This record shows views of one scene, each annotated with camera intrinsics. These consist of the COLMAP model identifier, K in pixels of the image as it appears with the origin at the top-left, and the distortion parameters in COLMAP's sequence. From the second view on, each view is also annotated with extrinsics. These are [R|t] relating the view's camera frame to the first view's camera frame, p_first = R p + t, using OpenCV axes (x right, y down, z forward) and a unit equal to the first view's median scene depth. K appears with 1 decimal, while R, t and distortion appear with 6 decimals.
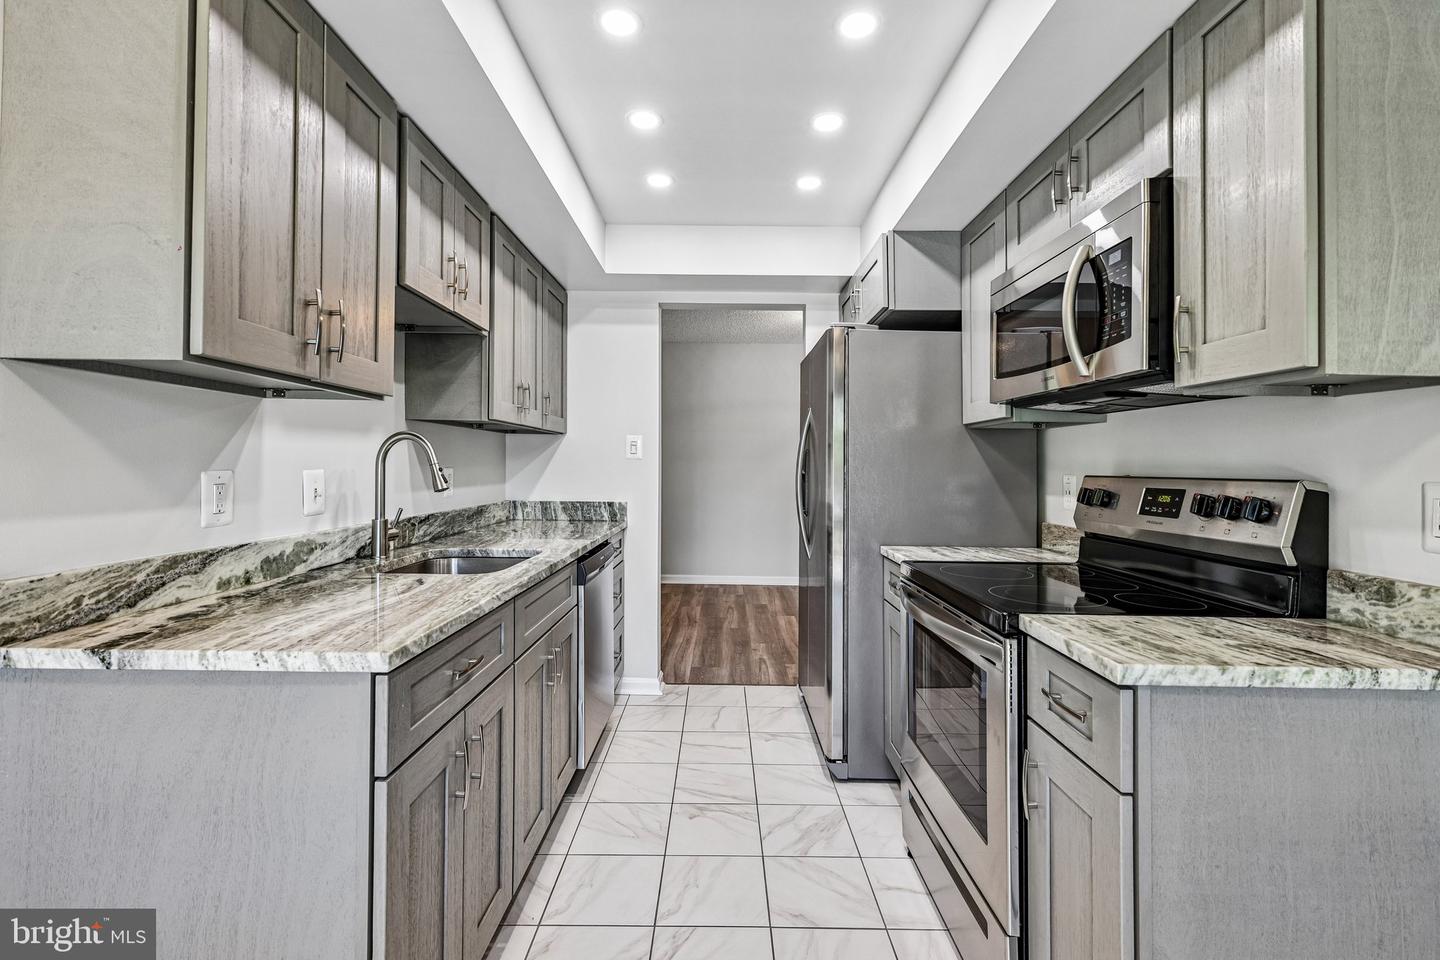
lens RADIAL K [[636.2, 0, 718.1], [0, 636.2, 462.0], [0, 0, 1]] dist [0.002213, 0.000541]
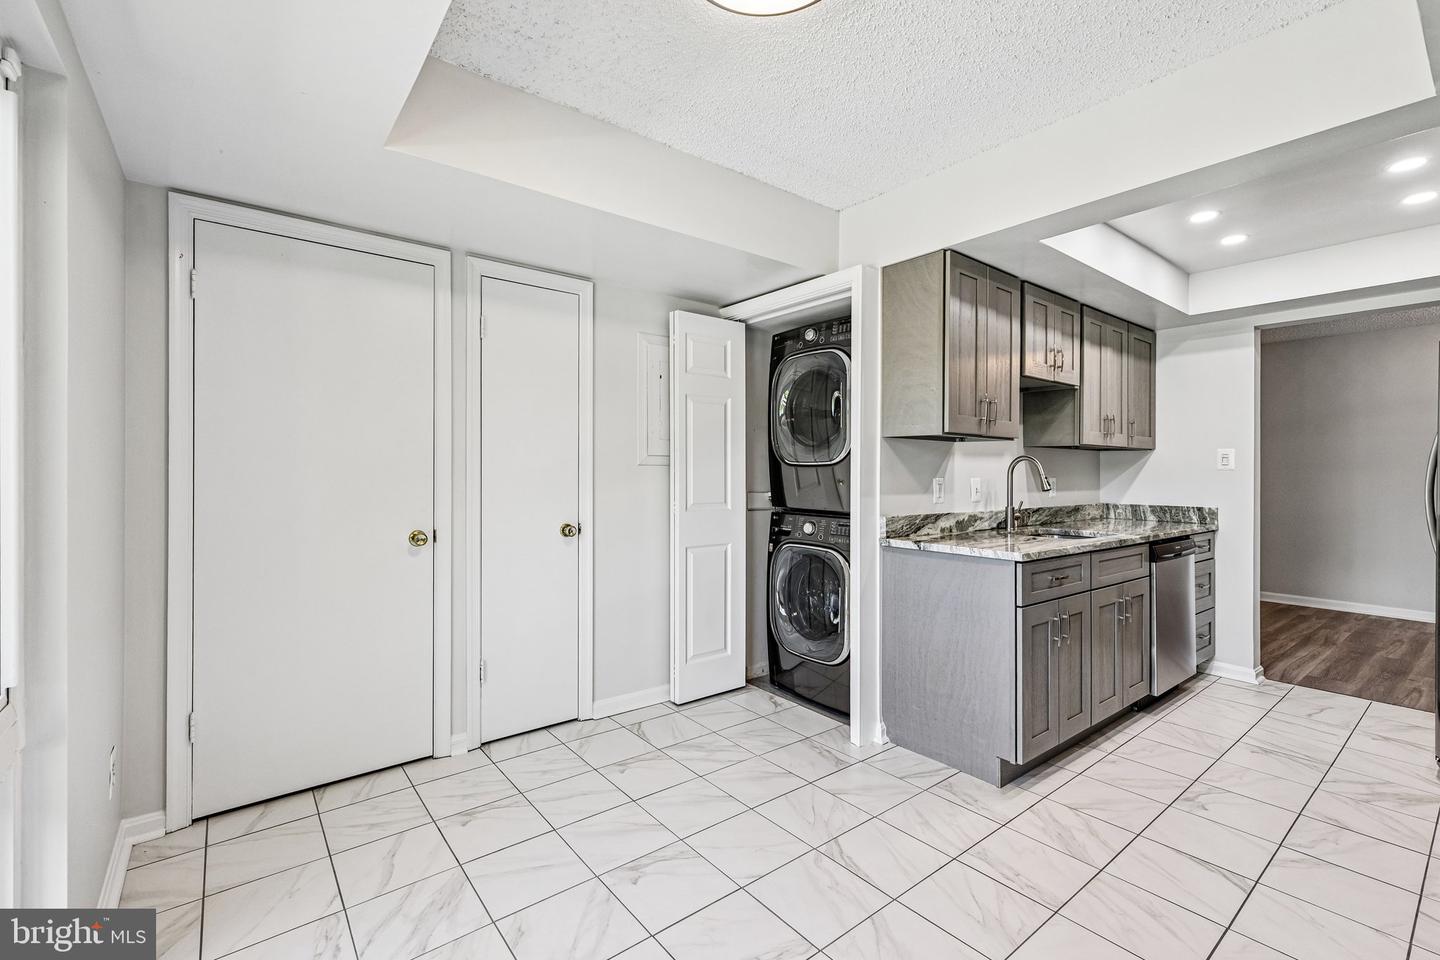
lens RADIAL K [[624.8, 0, 723.6], [0, 624.8, 474.9], [0, 0, 1]] dist [0.011314, -0.000692]
pose [[0.627707, -0.003902, -0.778440, 0.309044], [0.005078, 0.999987, -0.000919, 0.001039], [0.778433, -0.003376, 0.627719, -0.682713]]
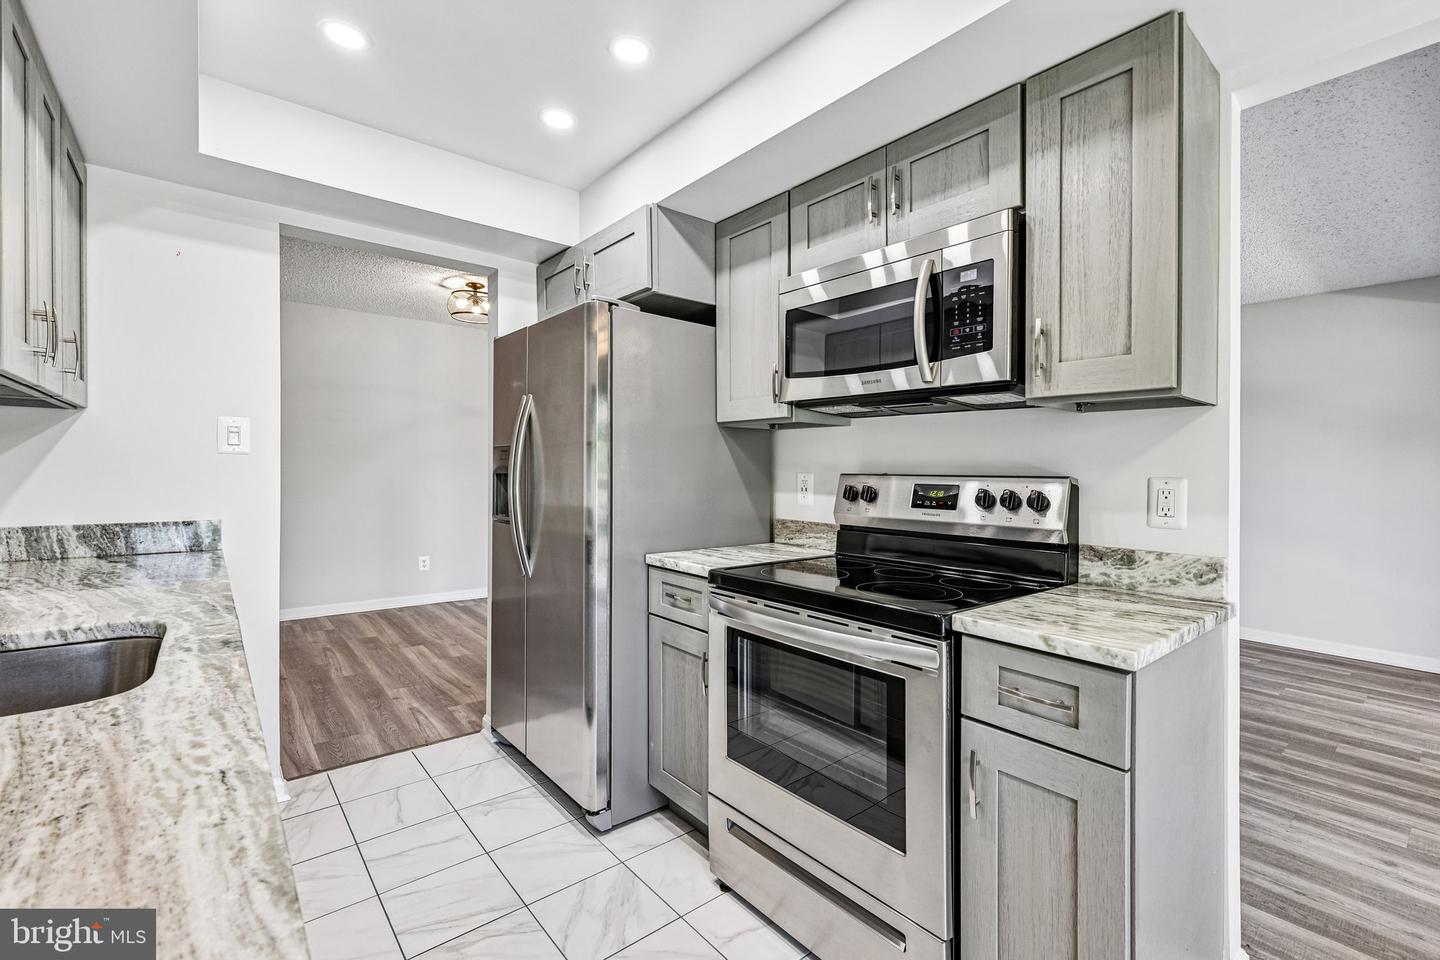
lens RADIAL K [[630.7, 0, 724.2], [0, 630.7, 467.2], [0, 0, 1]] dist [0.001089, -0.000291]
pose [[0.765551, -0.001257, 0.643374, -0.285037], [-0.005589, 0.999947, 0.008604, 0.001434], [-0.643351, -0.010183, 0.765503, 0.314138]]
